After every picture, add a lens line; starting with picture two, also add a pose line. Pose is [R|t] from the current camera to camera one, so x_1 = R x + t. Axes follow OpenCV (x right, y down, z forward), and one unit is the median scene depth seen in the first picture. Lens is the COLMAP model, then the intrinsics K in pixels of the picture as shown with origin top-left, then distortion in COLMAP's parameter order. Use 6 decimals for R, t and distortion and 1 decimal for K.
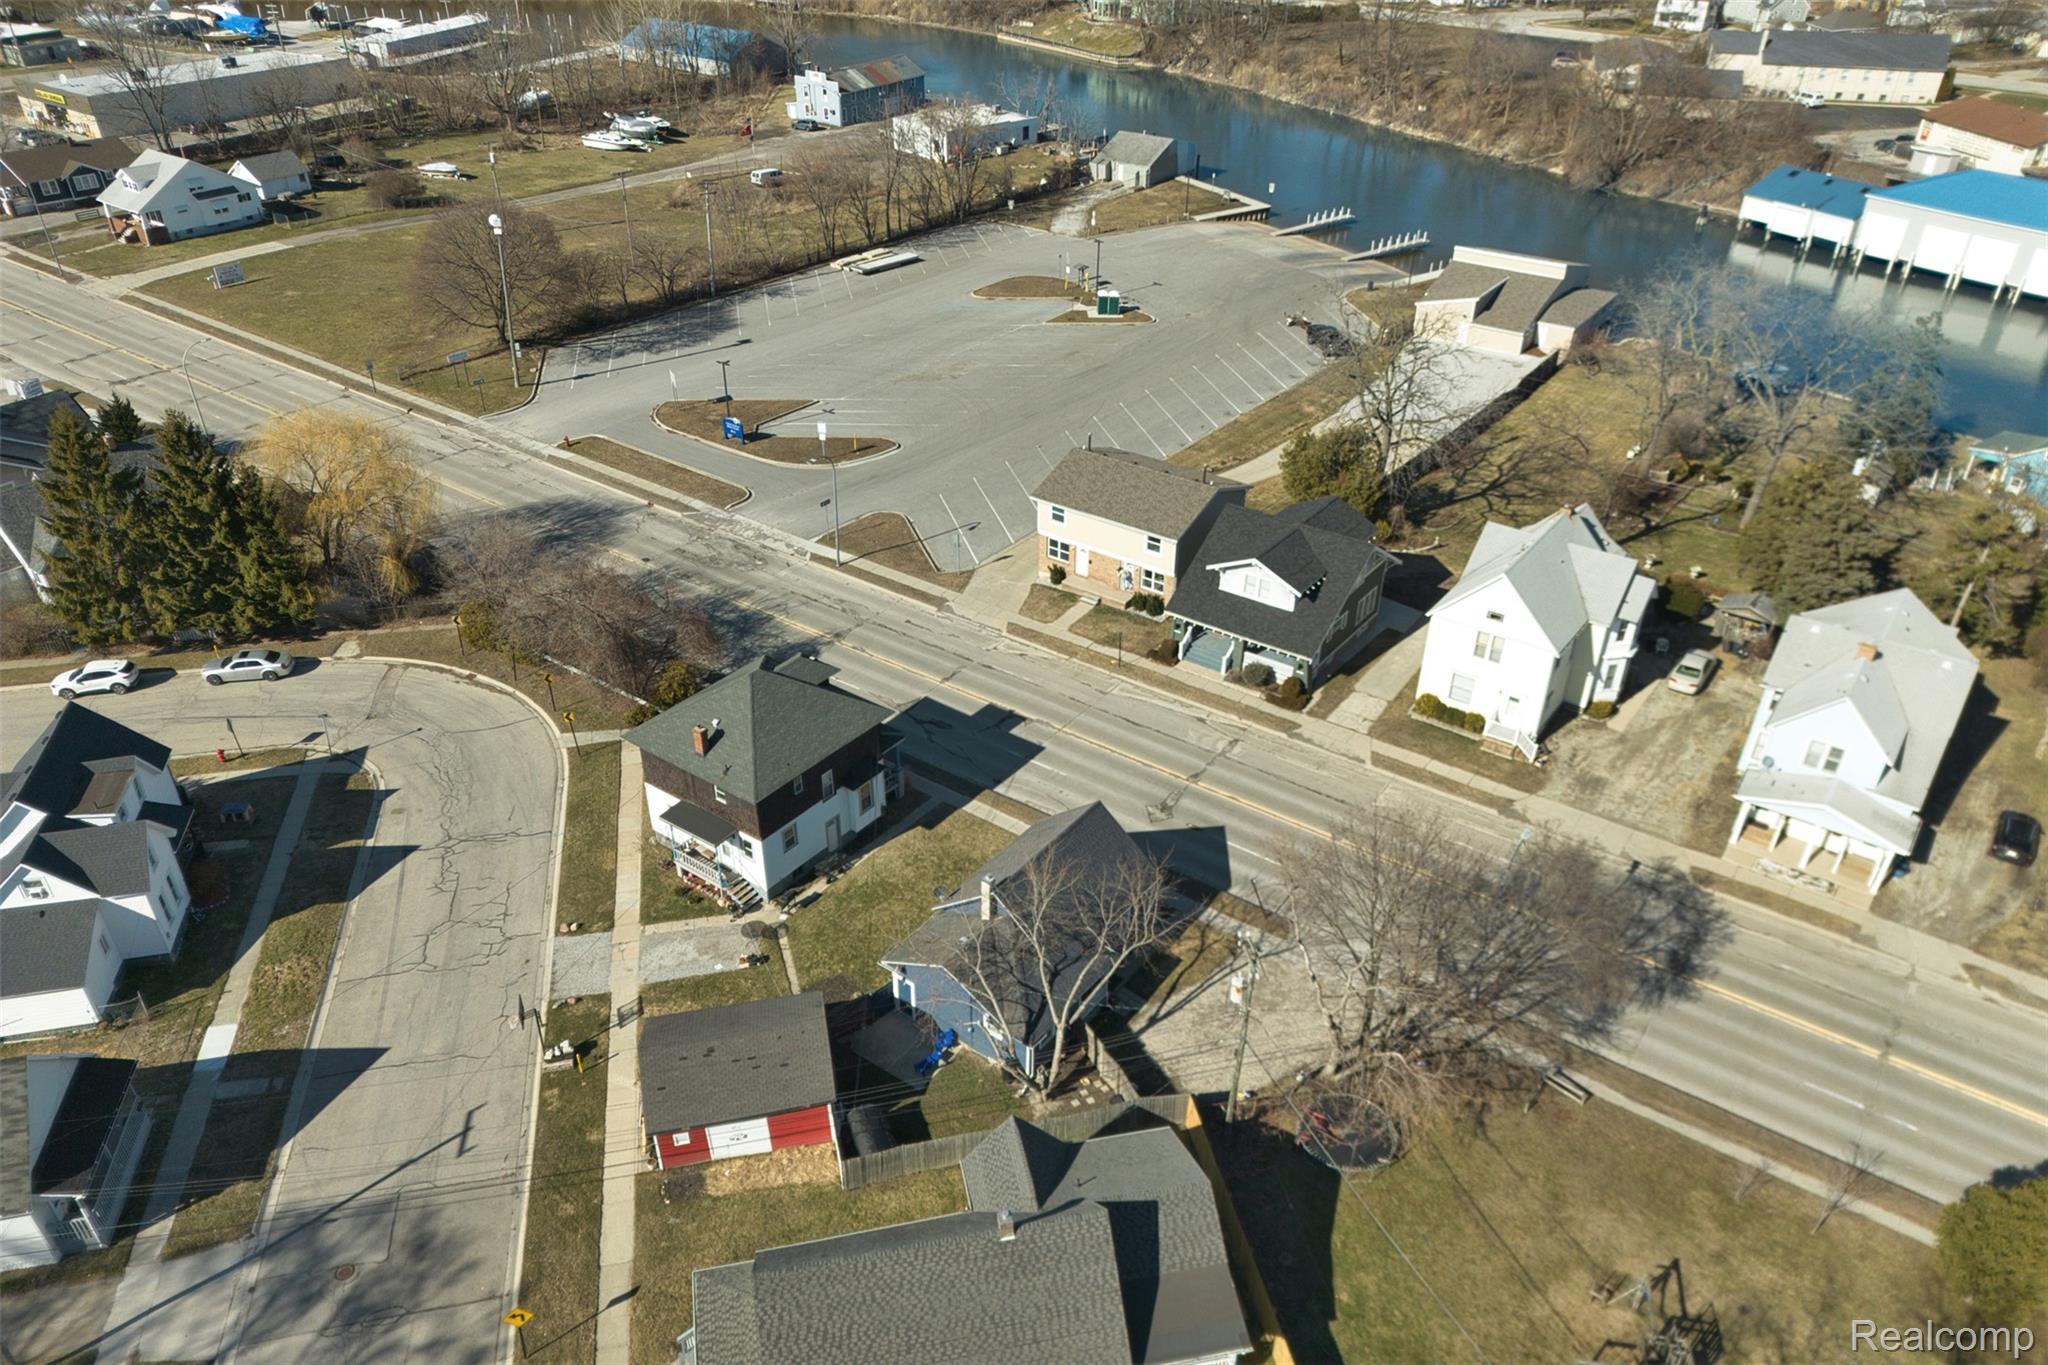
lens RADIAL K [[1444.4, 0, 1028.3], [0, 1444.4, 689.4], [0, 0, 1]] dist [0.082118, -0.078055]
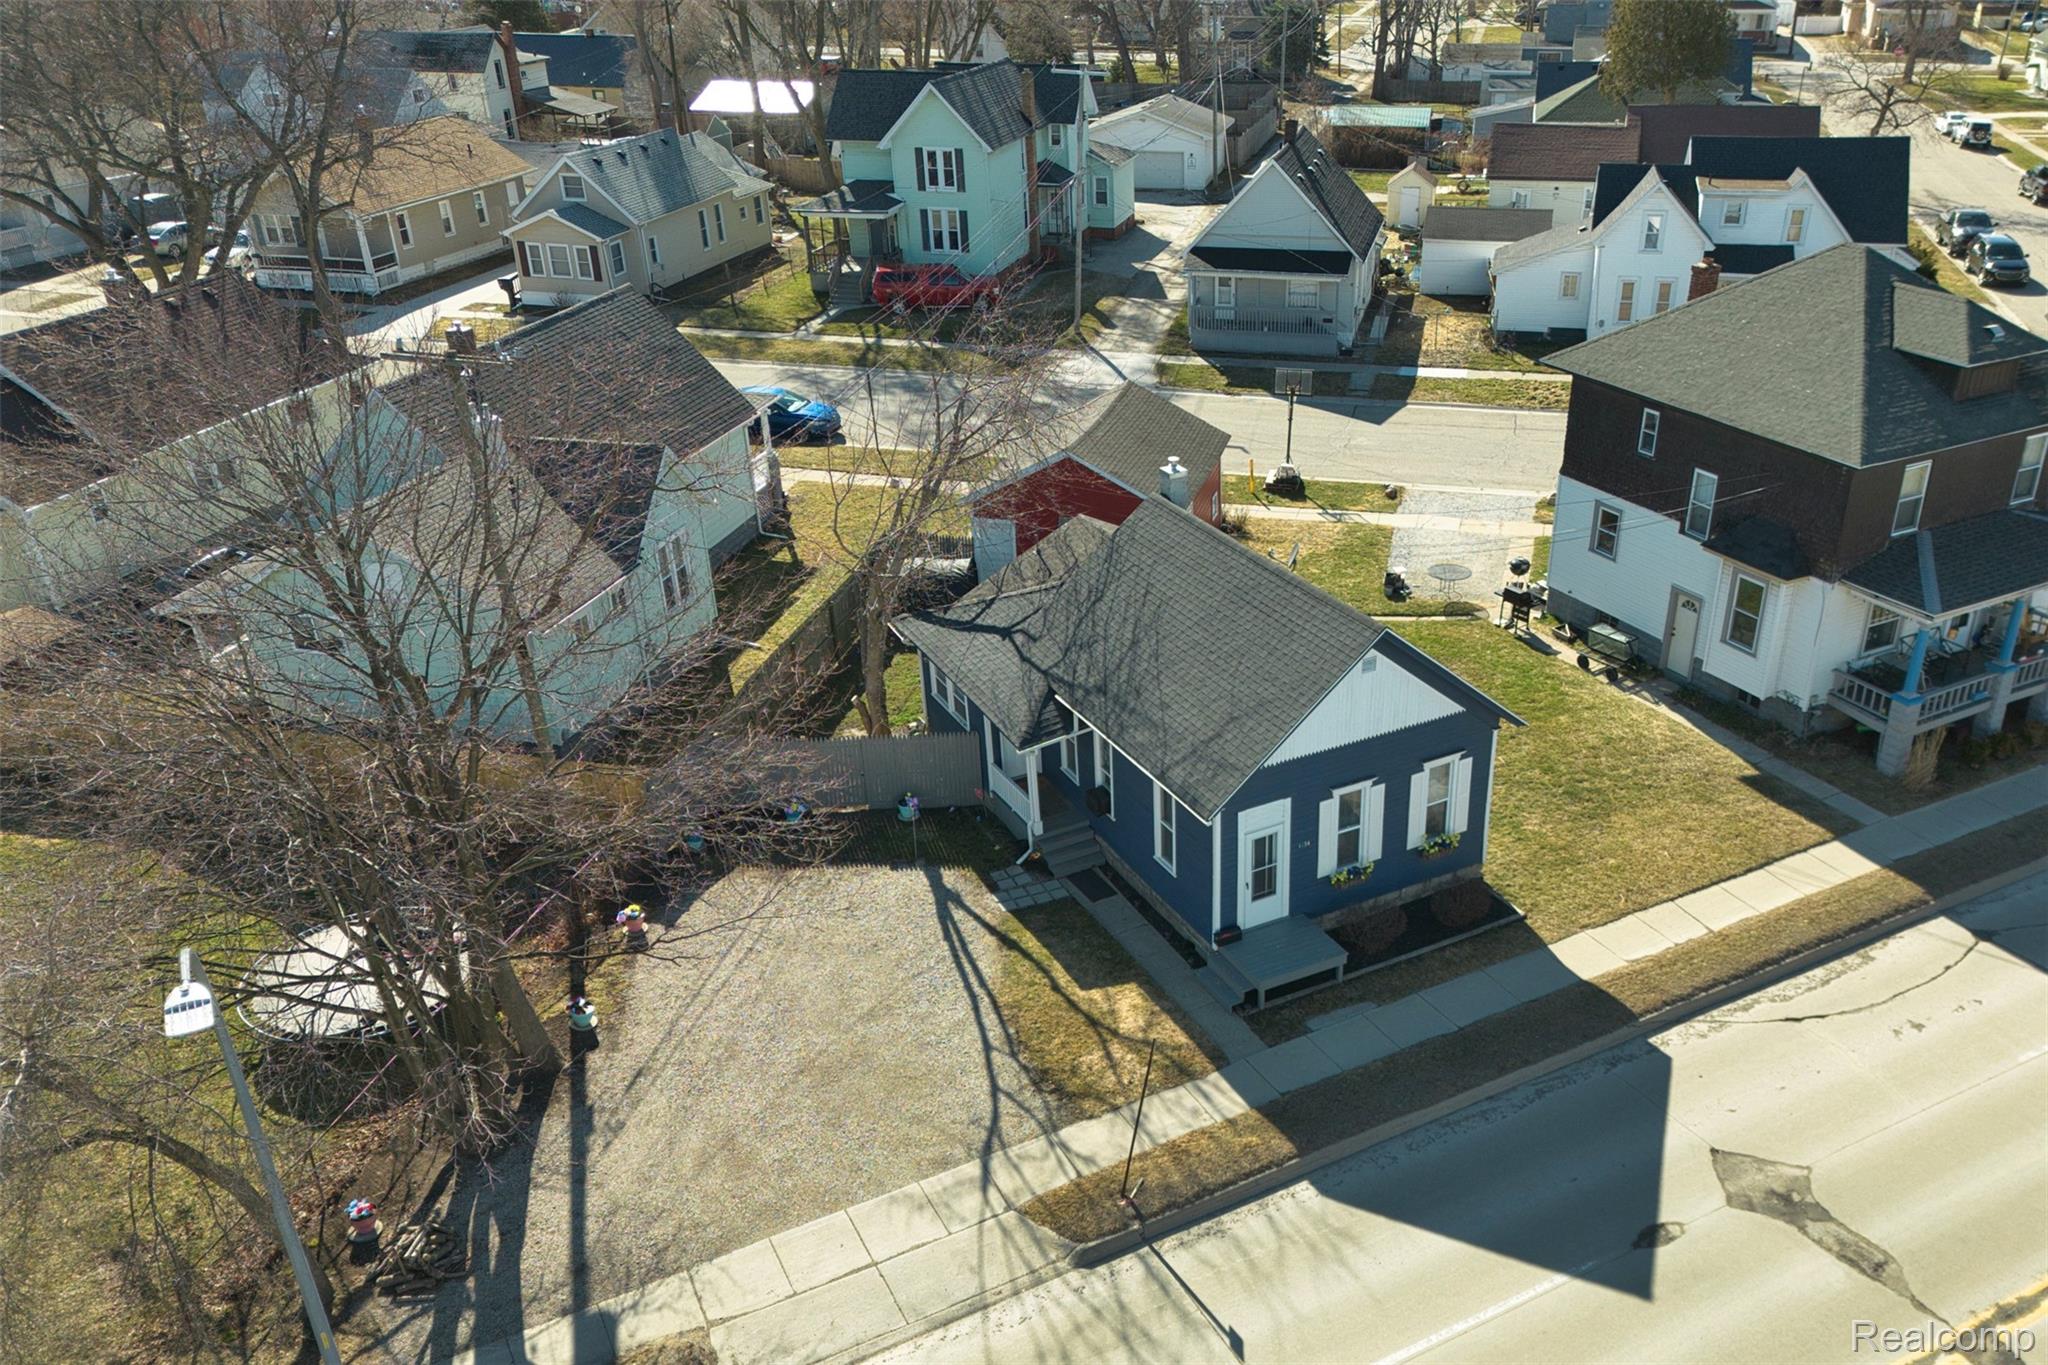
lens RADIAL K [[1643.3, 0, 1165.4], [0, 1643.3, 780.6], [0, 0, 1]] dist [0.106379, -0.148814]
pose [[-0.410067, 0.431995, -0.803259, 0.450278], [-0.484985, 0.642597, 0.593177, -0.124031], [0.772422, 0.632811, -0.053997, 1.068064]]
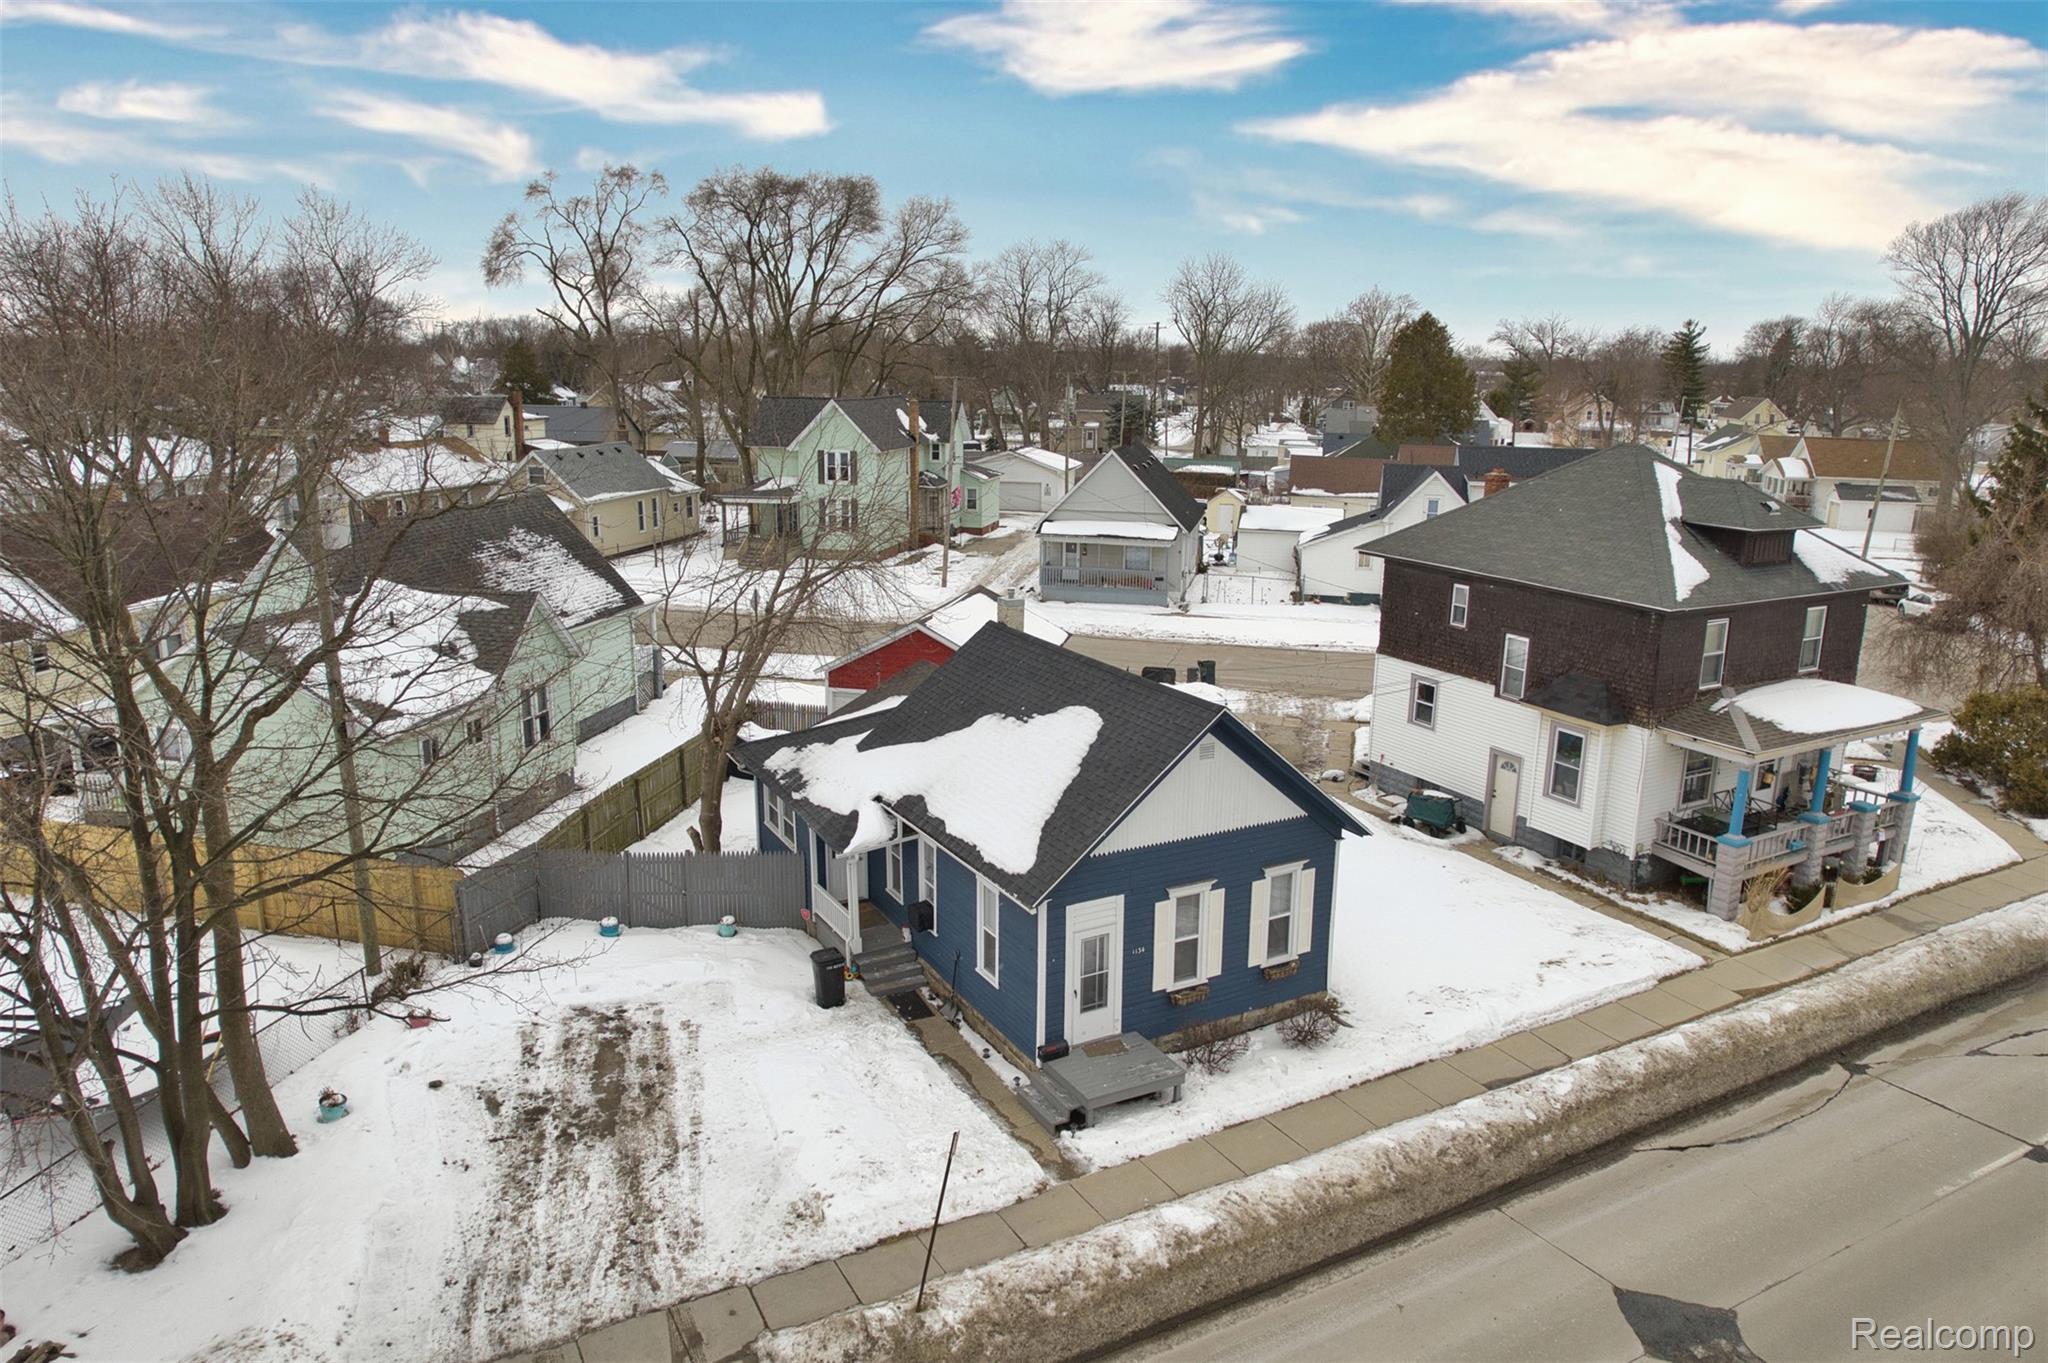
lens RADIAL K [[1355.8, 0, 1024.0], [0, 1355.8, 681.5], [0, 0, 1]] dist [-0.082394, 0.084693]
pose [[-0.419142, 0.197791, -0.886114, 0.376962], [-0.498108, 0.765892, 0.406567, -0.036412], [0.759084, 0.611790, -0.222497, 1.097507]]
